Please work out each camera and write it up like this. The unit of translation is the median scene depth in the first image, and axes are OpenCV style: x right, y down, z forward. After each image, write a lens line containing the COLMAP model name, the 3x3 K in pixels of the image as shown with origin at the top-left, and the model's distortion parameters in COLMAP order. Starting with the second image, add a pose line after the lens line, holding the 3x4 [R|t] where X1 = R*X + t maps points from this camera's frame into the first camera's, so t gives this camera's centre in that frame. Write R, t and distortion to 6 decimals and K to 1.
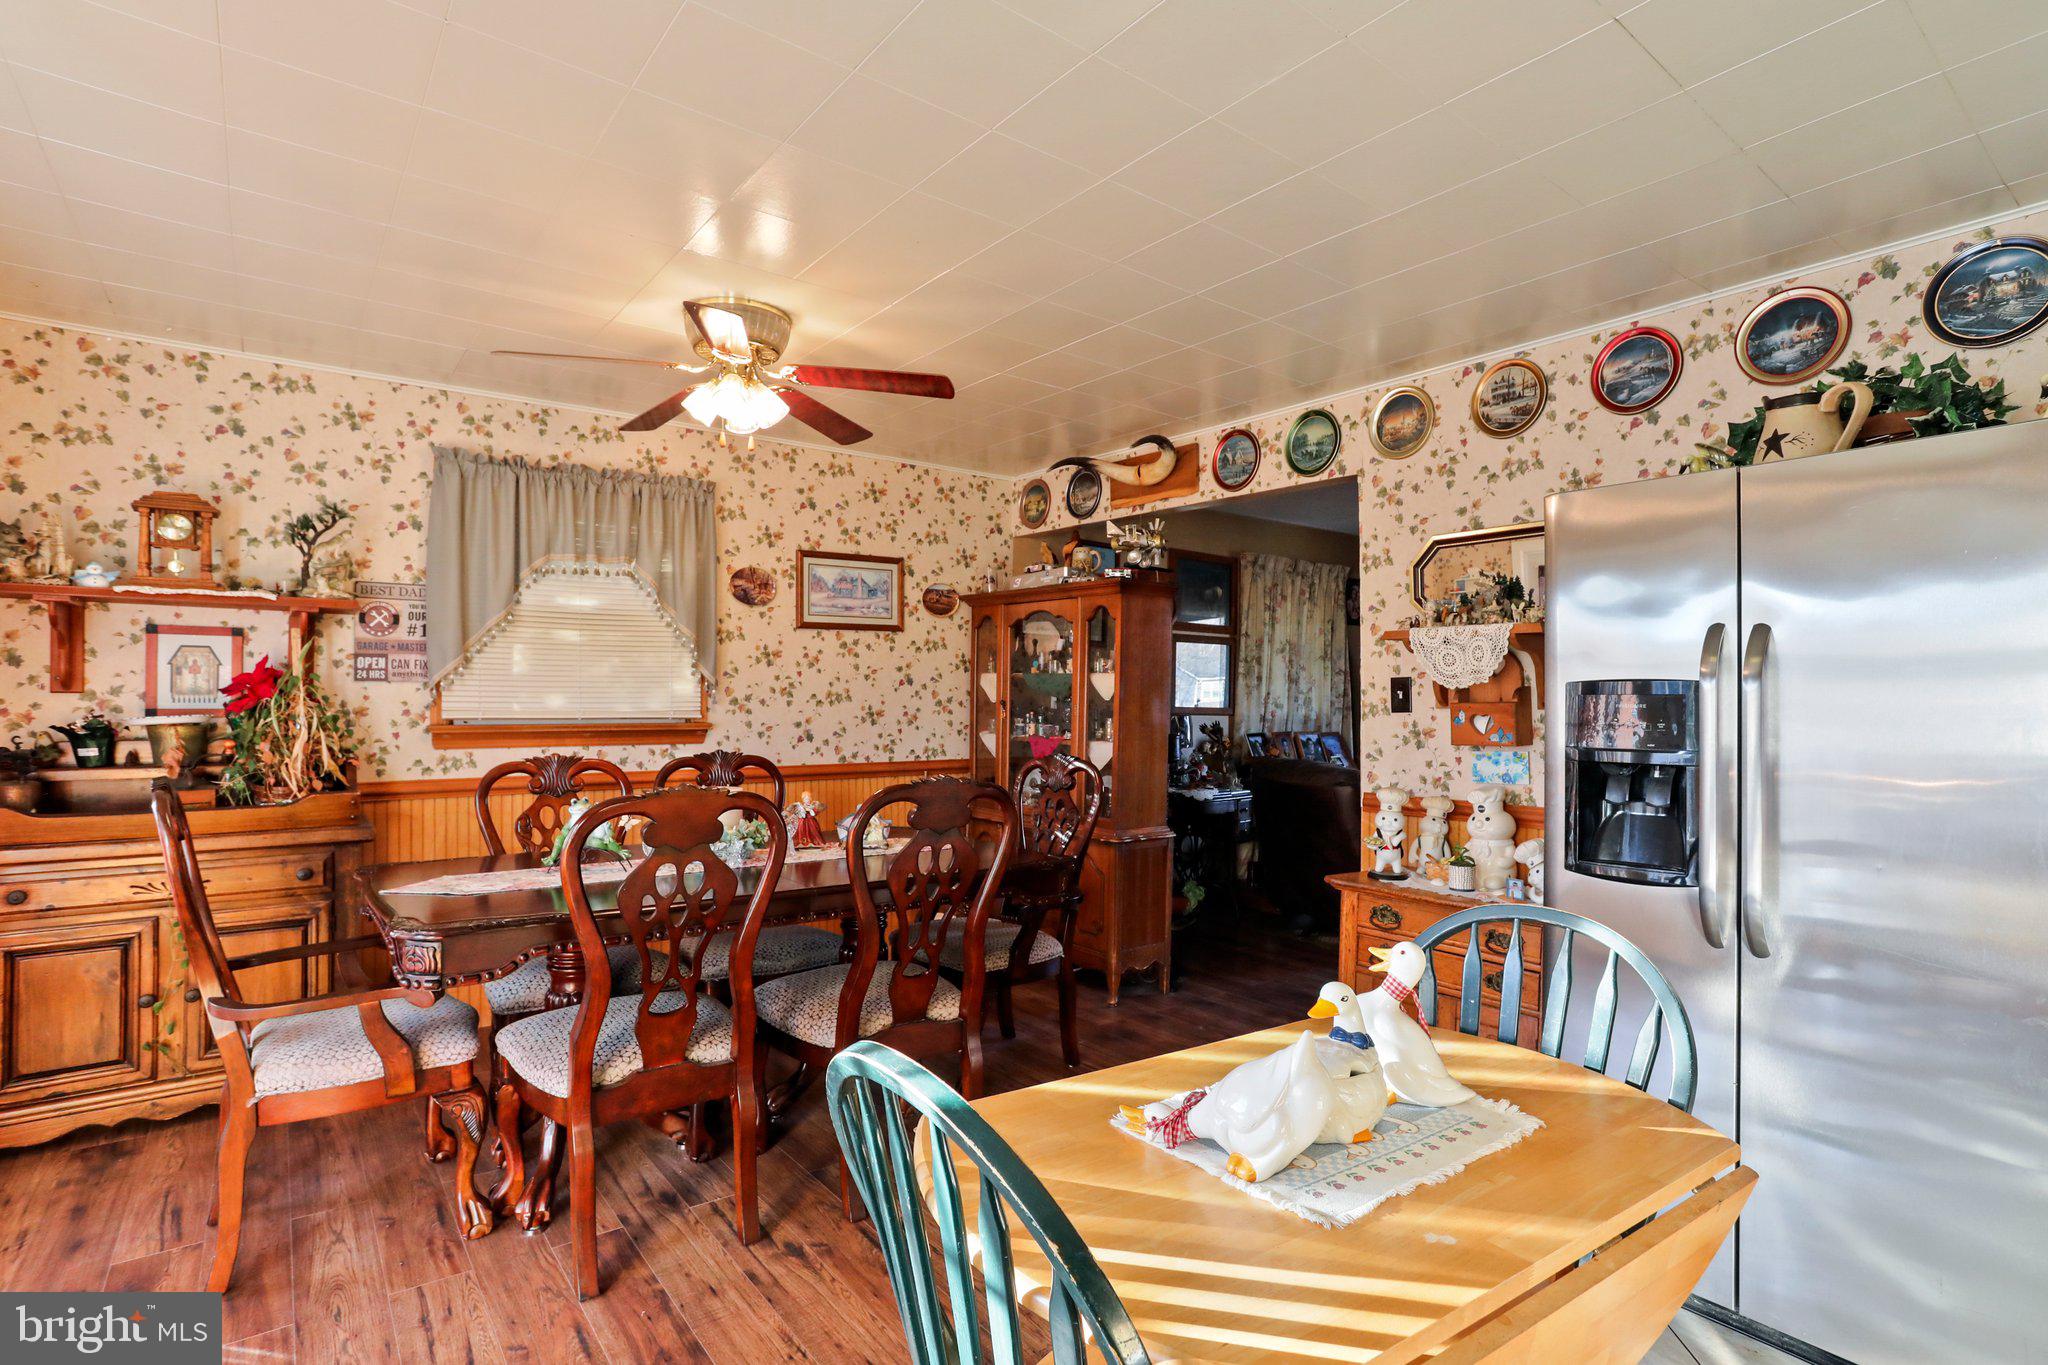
lens RADIAL K [[993.8, 0, 1033.8], [0, 993.8, 694.9], [0, 0, 1]] dist [-0.027397, 0.001858]
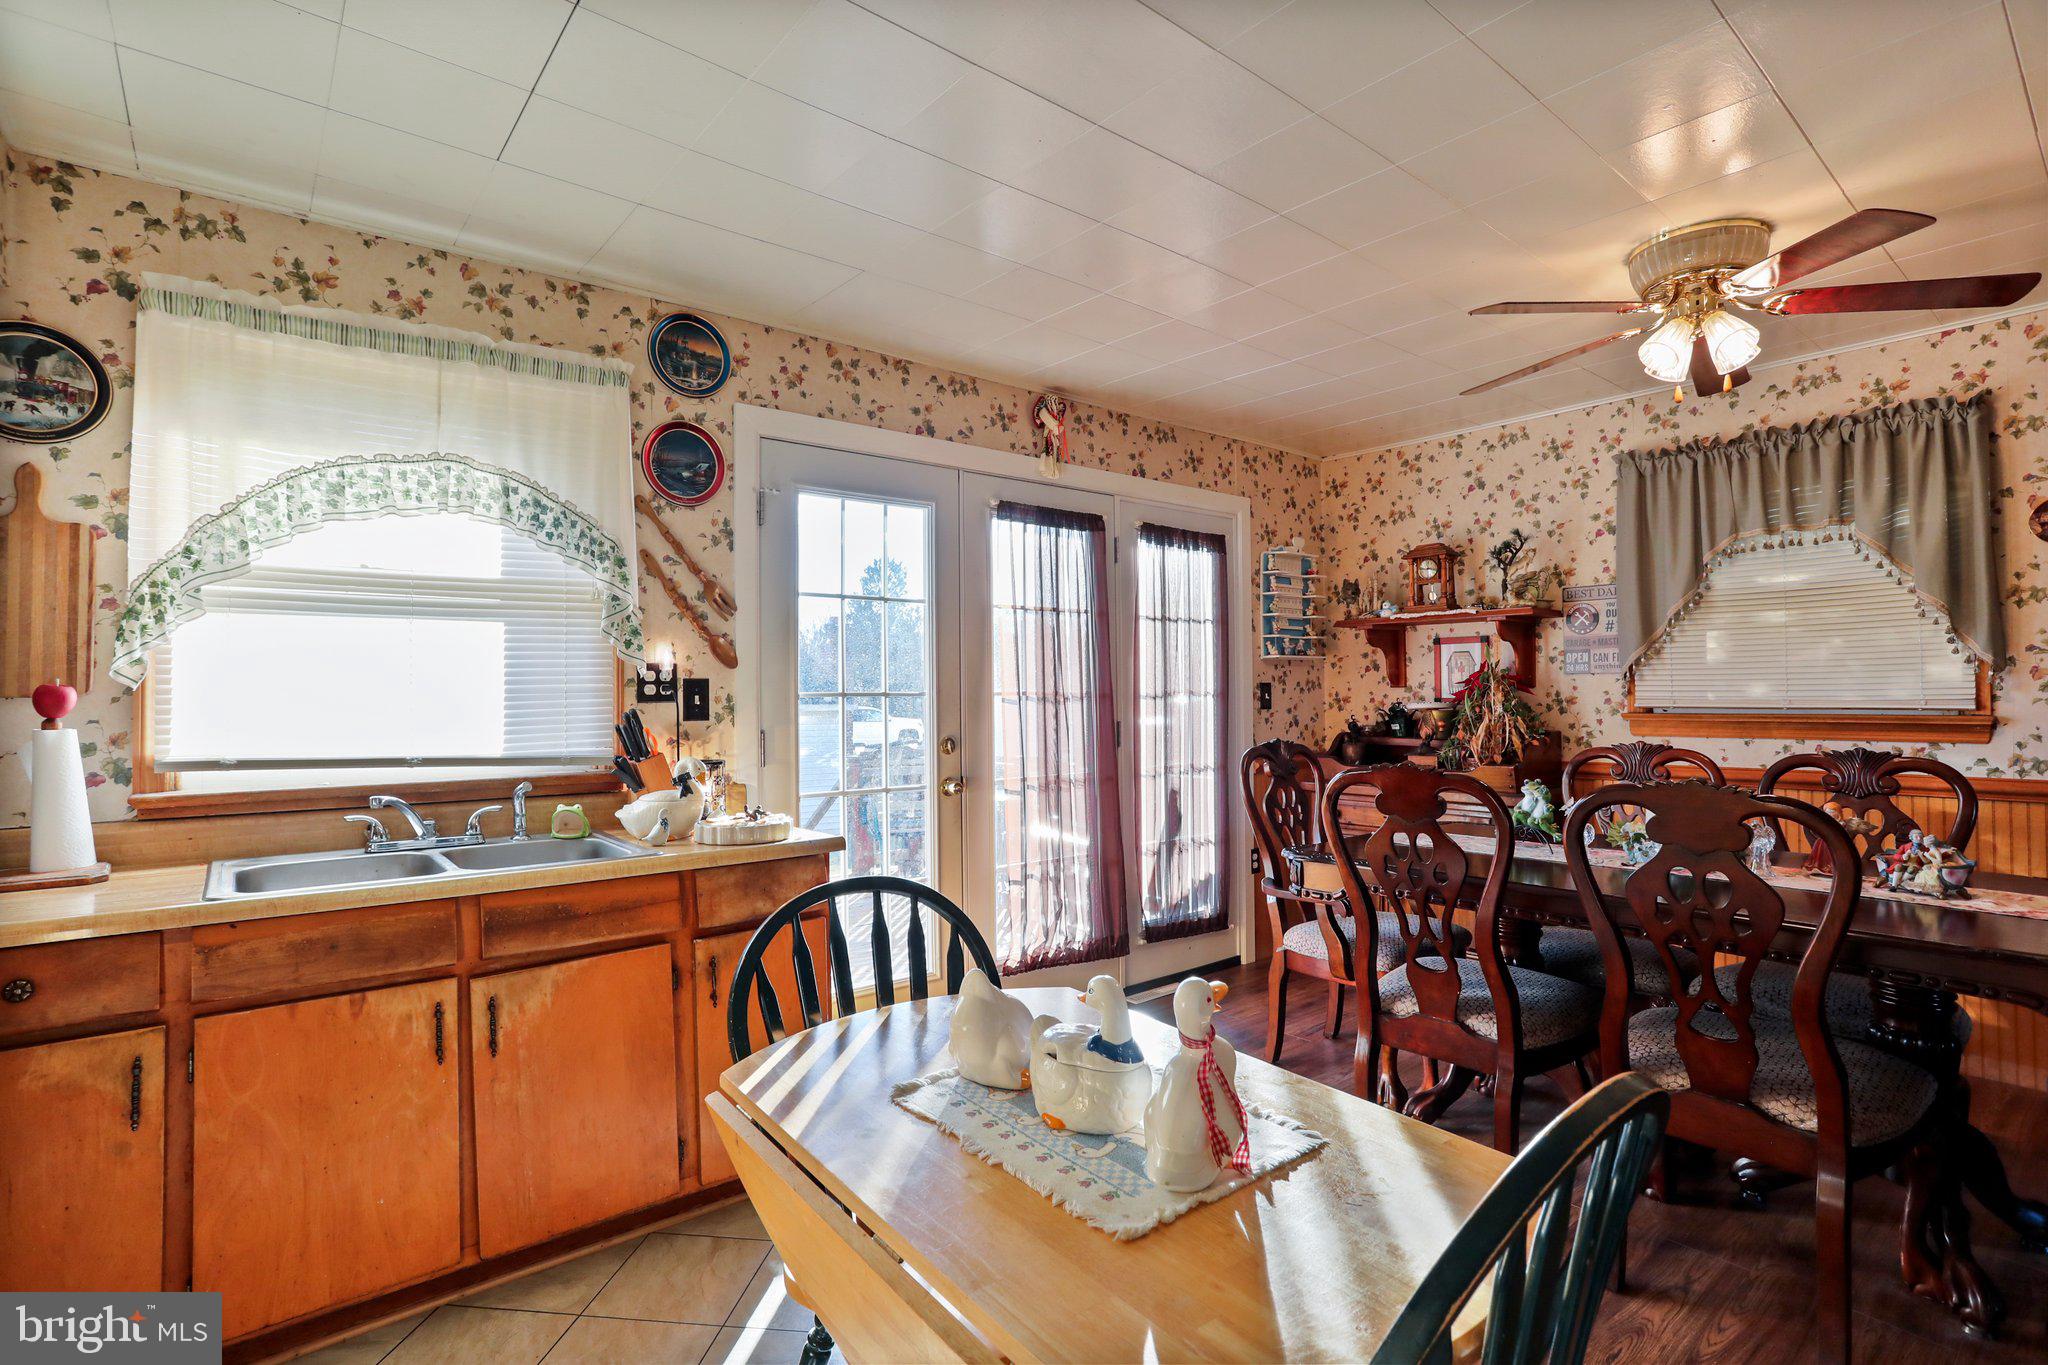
lens RADIAL K [[993.8, 0, 1037.1], [0, 993.8, 684.5], [0, 0, 1]] dist [-0.027397, 0.001858]
pose [[0.043420, -0.016150, -0.998926, 0.447961], [0.012154, 0.999804, -0.015636, 0.009142], [0.998983, -0.011462, 0.043608, 0.319834]]
